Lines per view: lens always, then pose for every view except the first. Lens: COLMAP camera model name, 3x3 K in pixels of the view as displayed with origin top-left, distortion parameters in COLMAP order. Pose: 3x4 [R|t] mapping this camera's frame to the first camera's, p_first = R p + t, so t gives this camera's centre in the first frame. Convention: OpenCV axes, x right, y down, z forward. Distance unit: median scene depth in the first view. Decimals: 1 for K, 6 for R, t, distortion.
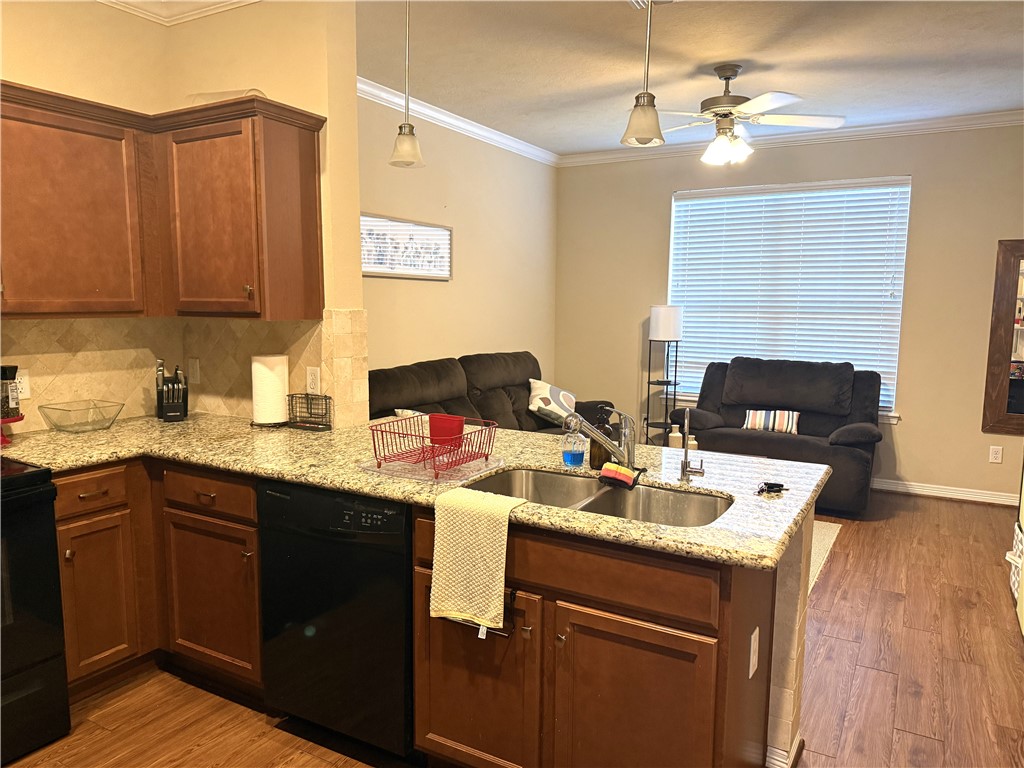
lens RADIAL K [[720.4, 0, 509.9], [0, 720.4, 386.4], [0, 0, 1]] dist [0.104347, -0.129434]
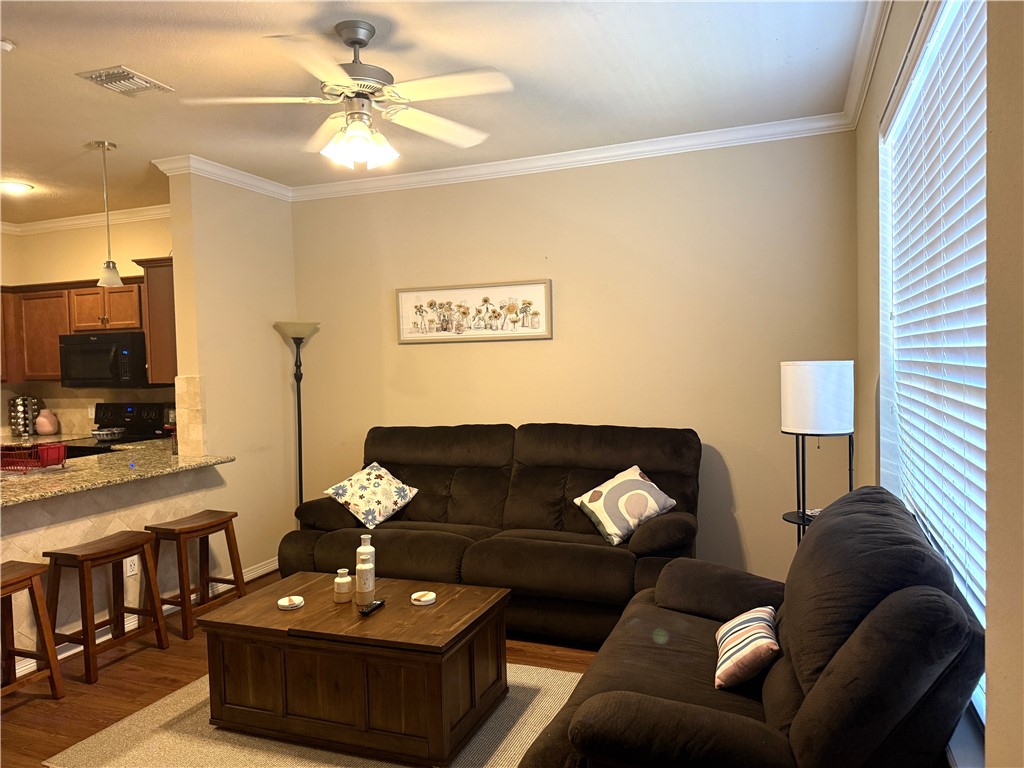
lens RADIAL K [[720.4, 0, 509.9], [0, 720.4, 386.4], [0, 0, 1]] dist [0.104347, -0.129434]
pose [[0.147776, 0.021256, -0.988792, 1.348081], [-0.090666, 0.995850, 0.007857, -0.156826], [0.984856, 0.088489, 0.149090, 1.423447]]
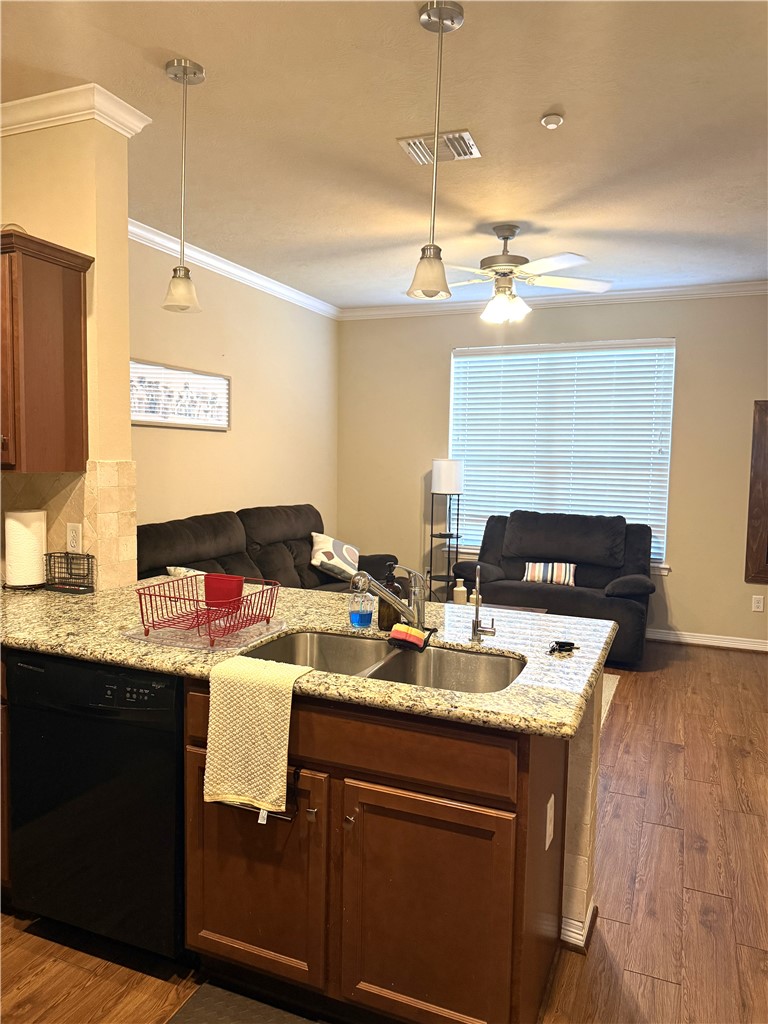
lens RADIAL K [[720.4, 0, 385.3], [0, 720.4, 505.5], [0, 0, 1]] dist [0.104347, -0.129434]
pose [[0.991367, -0.000814, 0.131114, -0.003691], [0.006734, 0.998977, -0.044720, -0.005923], [-0.130944, 0.045217, 0.990358, 0.040436]]
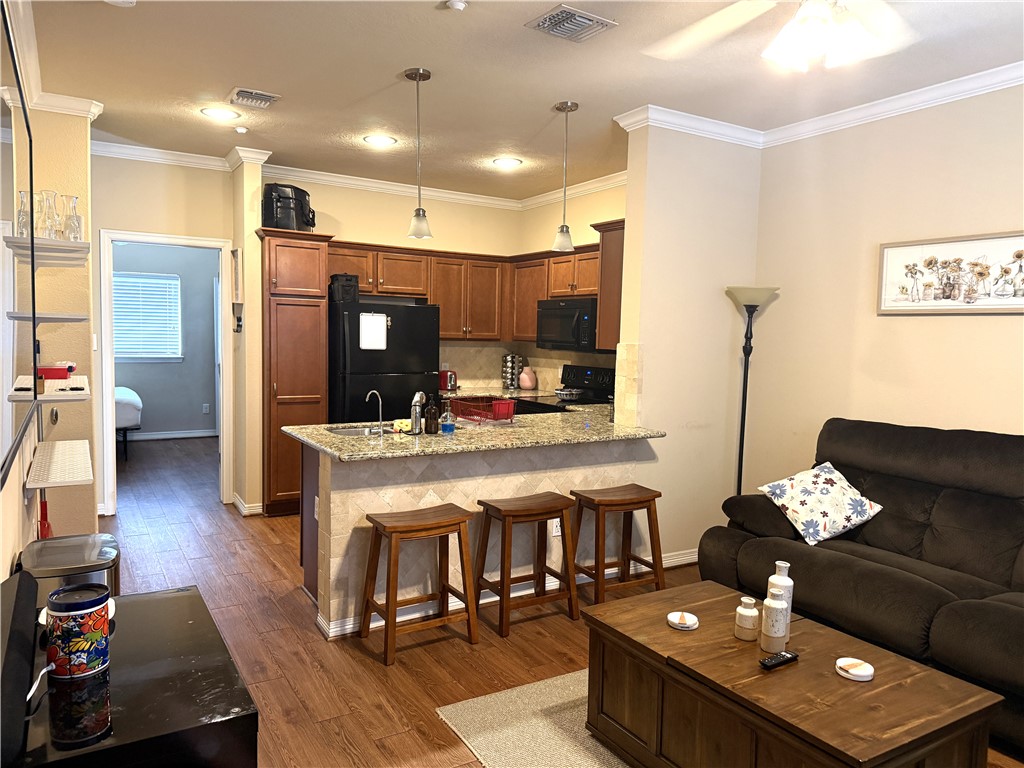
lens RADIAL K [[720.4, 0, 509.9], [0, 720.4, 386.4], [0, 0, 1]] dist [0.104347, -0.129434]
pose [[-0.480281, 0.042056, -0.876106, 1.131432], [-0.133021, 0.983804, 0.120148, -0.162935], [0.866969, 0.174246, -0.466907, 1.475798]]
